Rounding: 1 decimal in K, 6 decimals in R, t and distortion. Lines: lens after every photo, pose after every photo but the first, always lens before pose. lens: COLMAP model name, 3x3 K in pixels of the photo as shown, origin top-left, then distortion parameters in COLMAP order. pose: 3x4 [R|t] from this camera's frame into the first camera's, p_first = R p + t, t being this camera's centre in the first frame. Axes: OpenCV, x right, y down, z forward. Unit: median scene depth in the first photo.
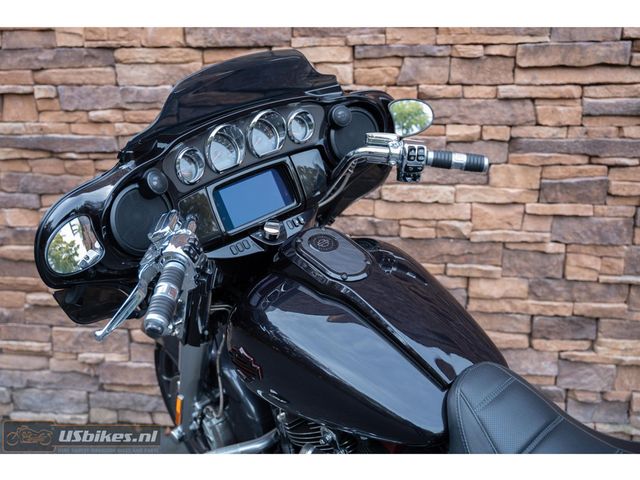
lens RADIAL K [[707.9, 0, 277.3], [0, 707.9, 220.9], [0, 0, 1]] dist [0.022674, 0.000000]
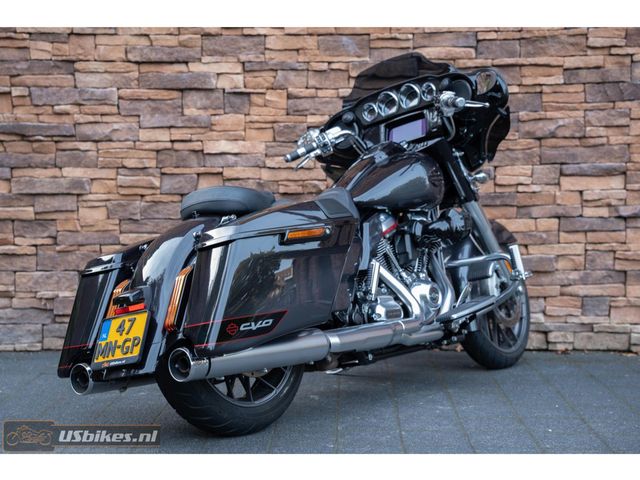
lens RADIAL K [[1114.7, 0, 319.0], [0, 1114.7, 239.6], [0, 0, 1]] dist [0.231410, 0.000000]
pose [[0.992736, -0.003126, 0.120276, -0.020187], [0.021378, 0.988338, -0.150770, 0.481763], [-0.118402, 0.152246, 0.981225, -1.279938]]
